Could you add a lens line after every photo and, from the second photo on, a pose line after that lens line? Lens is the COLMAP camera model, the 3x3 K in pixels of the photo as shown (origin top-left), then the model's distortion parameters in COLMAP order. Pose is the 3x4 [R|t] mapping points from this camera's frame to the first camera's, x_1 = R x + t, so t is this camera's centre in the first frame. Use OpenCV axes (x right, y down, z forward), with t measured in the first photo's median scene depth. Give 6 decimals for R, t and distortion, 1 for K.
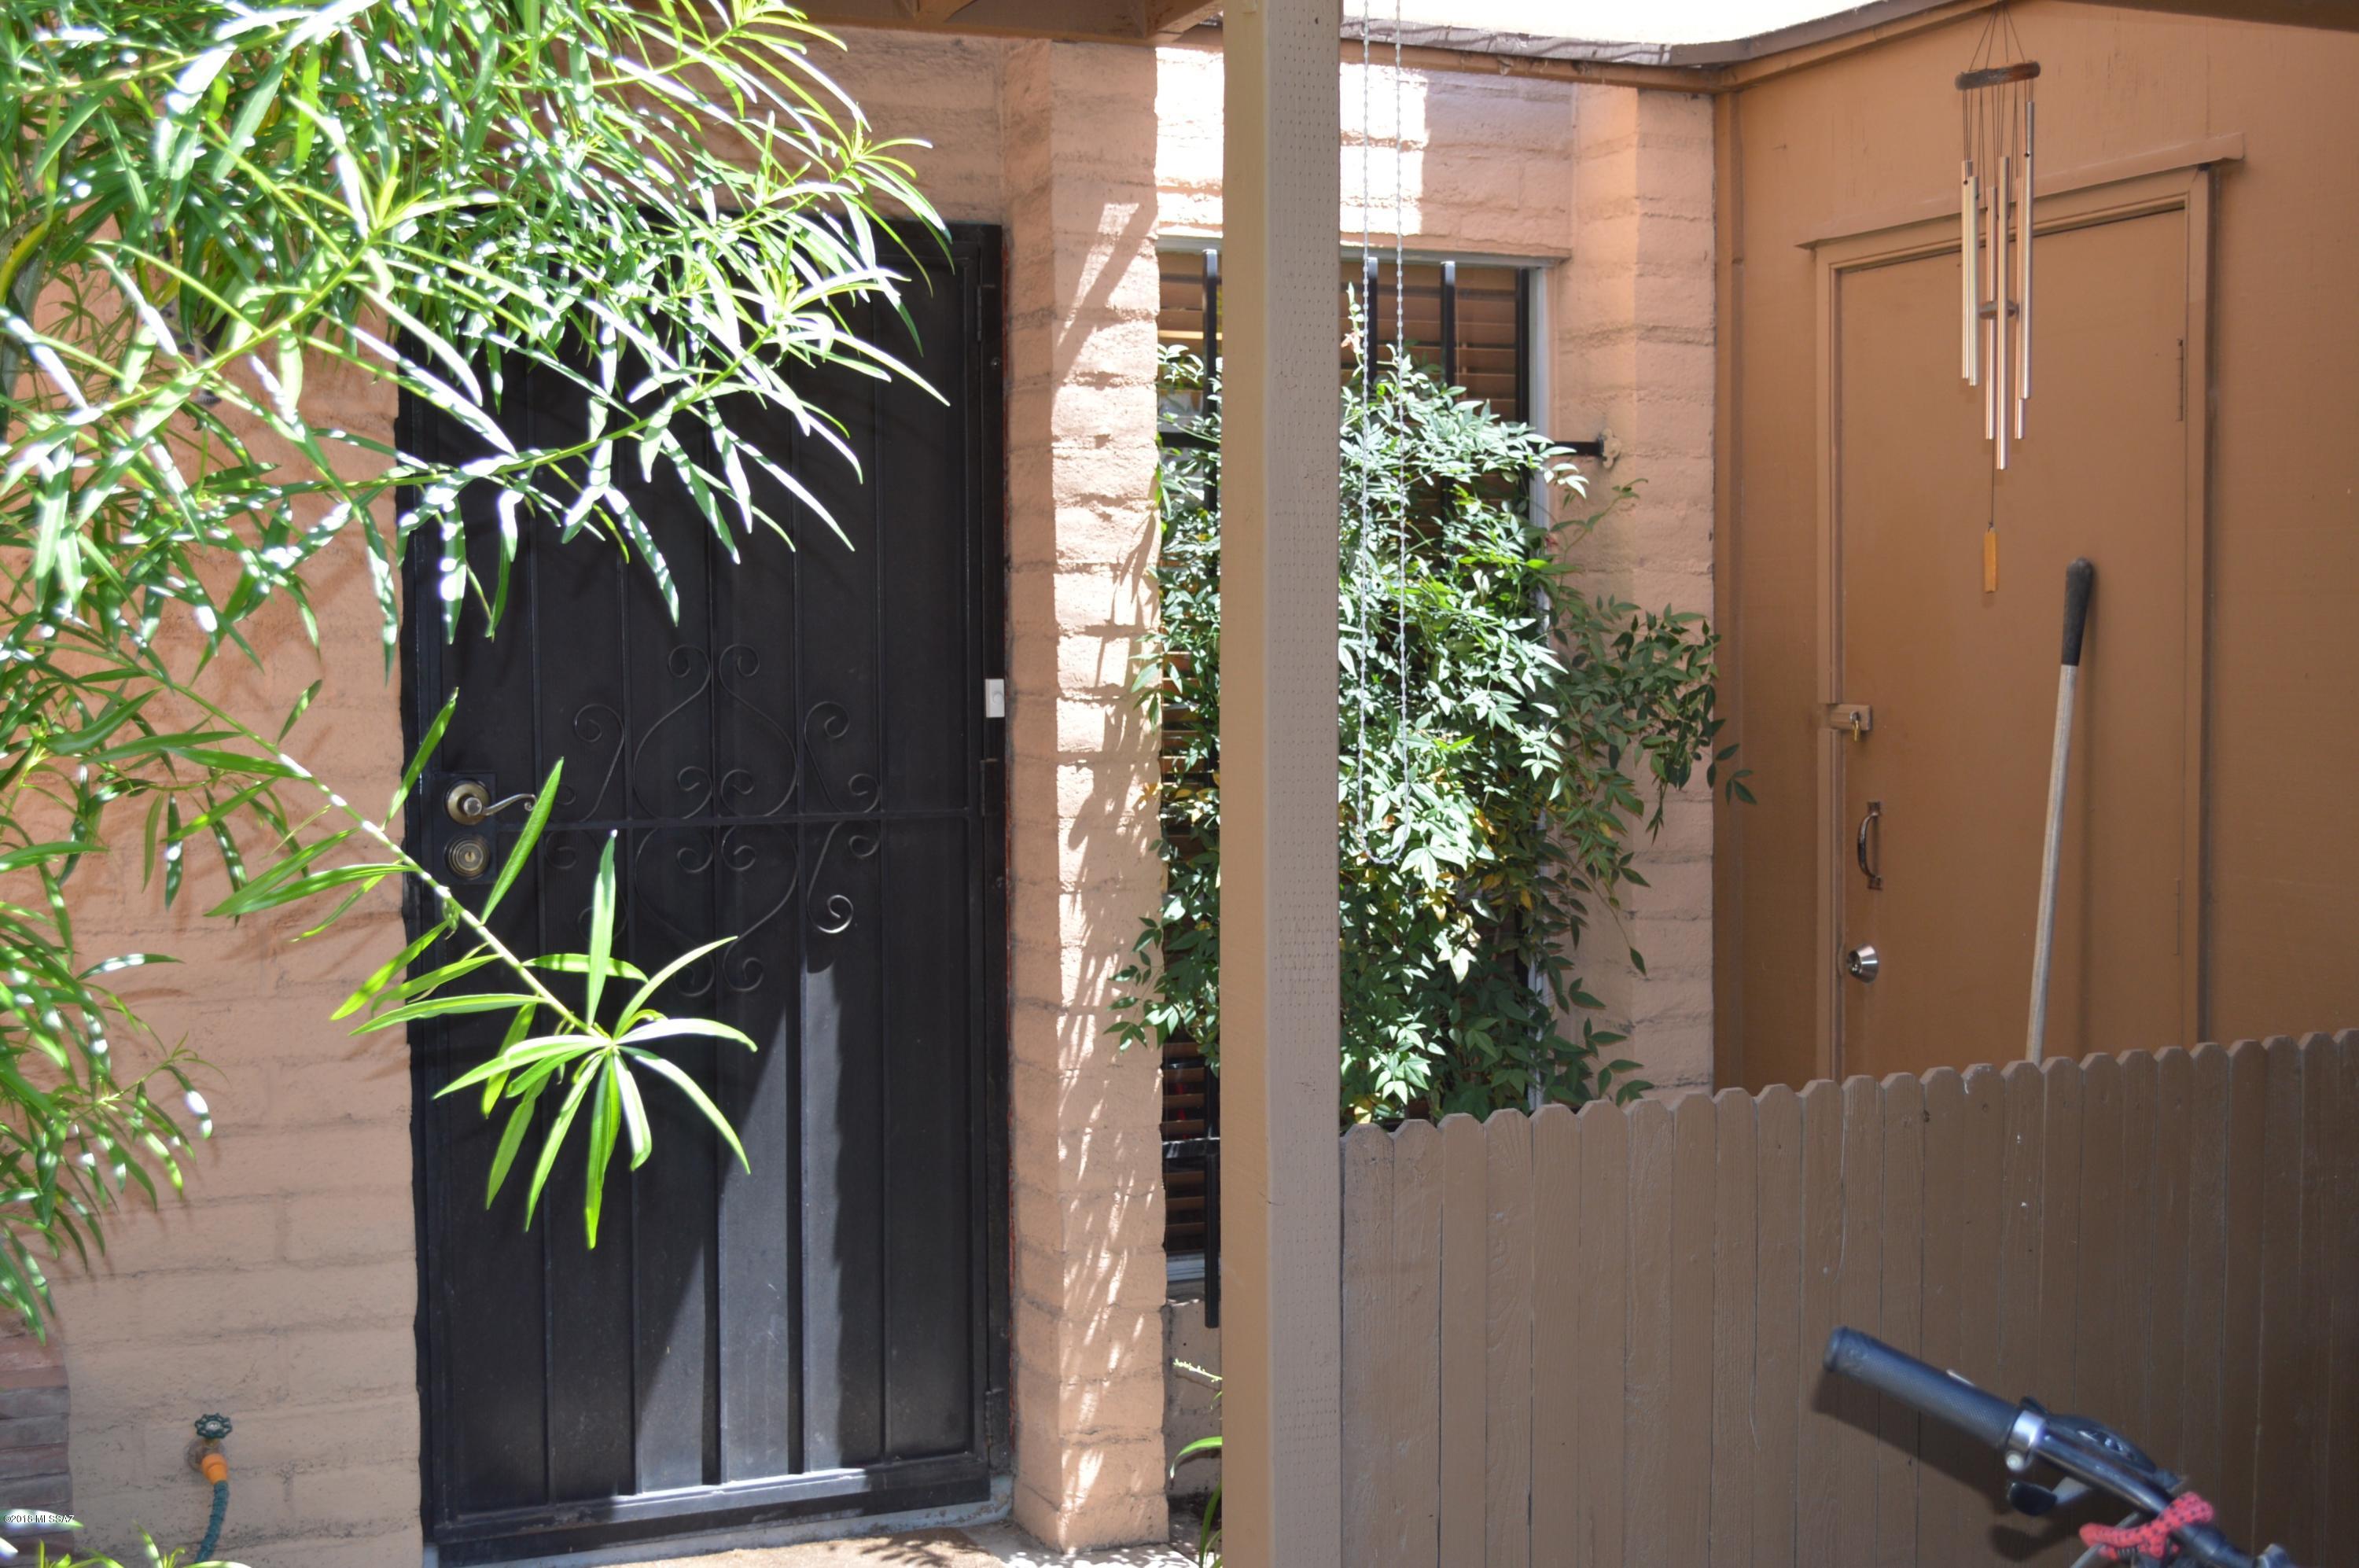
lens RADIAL K [[2935.3, 0, 1182.4], [0, 2935.3, 778.8], [0, 0, 1]] dist [-0.016121, 0.000000]
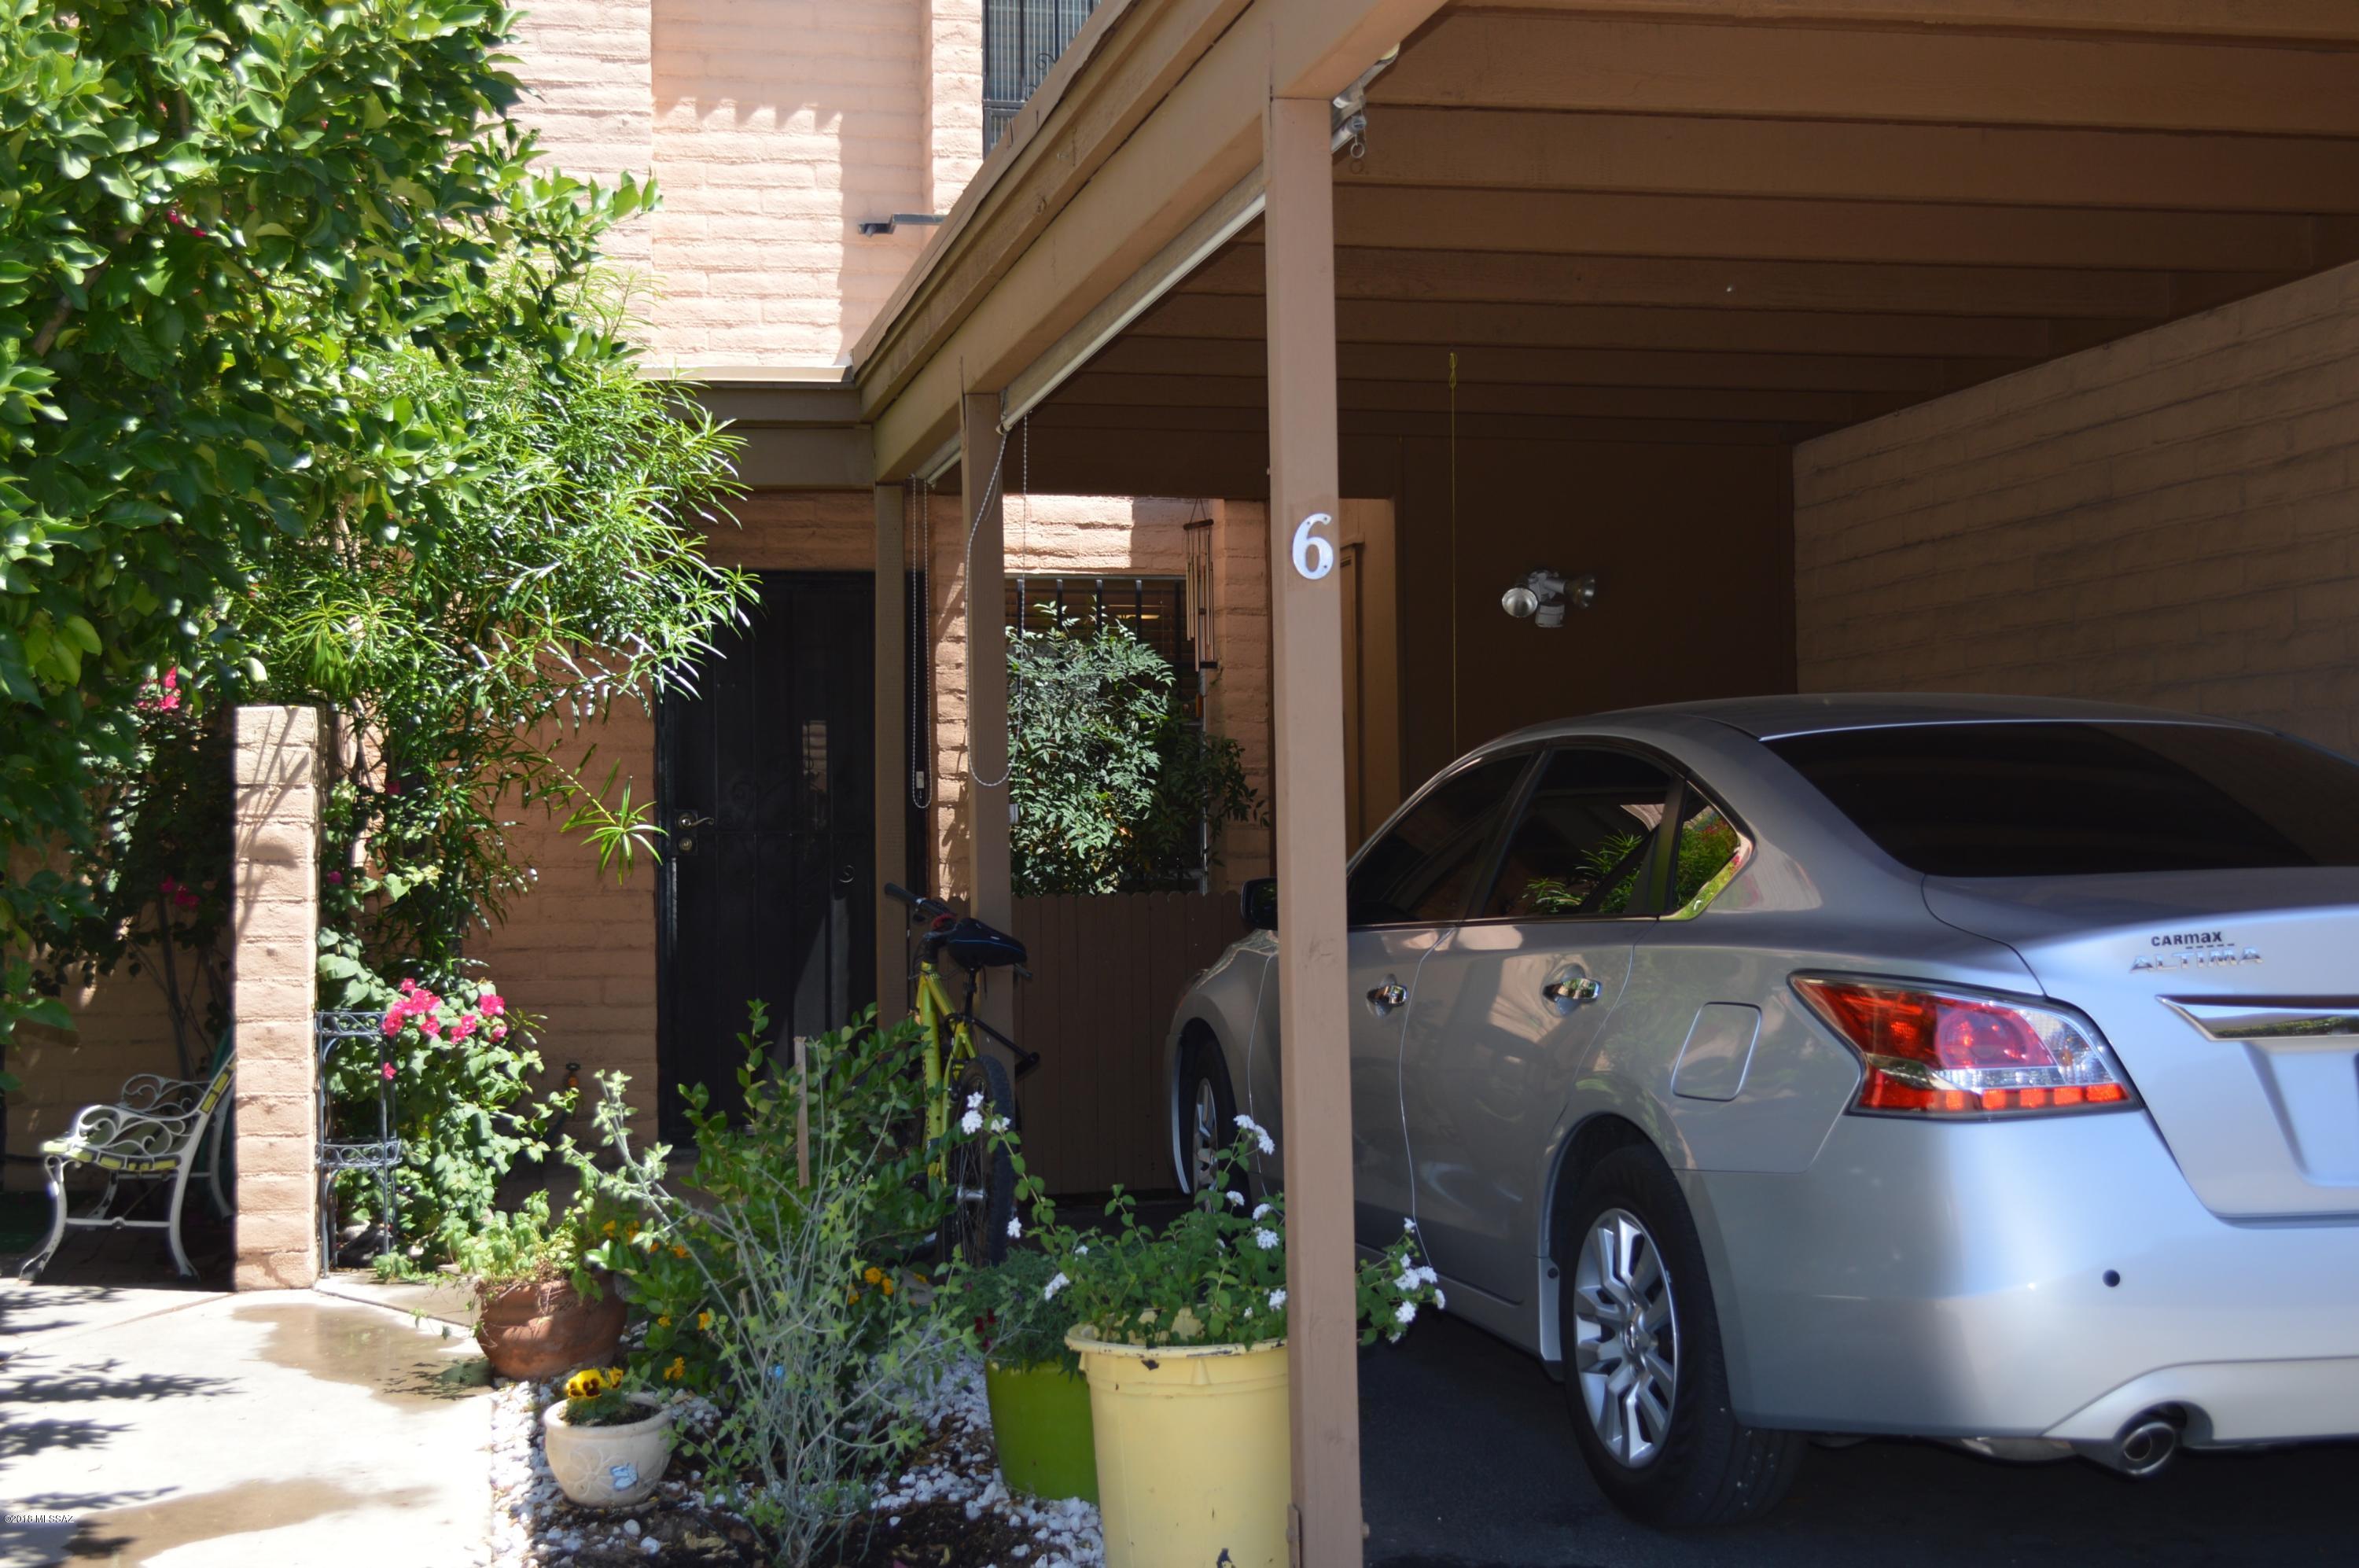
lens RADIAL K [[2935.3, 0, 1176.4], [0, 2935.3, 785.7], [0, 0, 1]] dist [-0.016121, 0.000000]
pose [[0.981951, -0.010304, -0.188853, 0.571107], [-0.003282, 0.997436, -0.071487, 0.141354], [0.189106, 0.070817, 0.979400, -1.203469]]
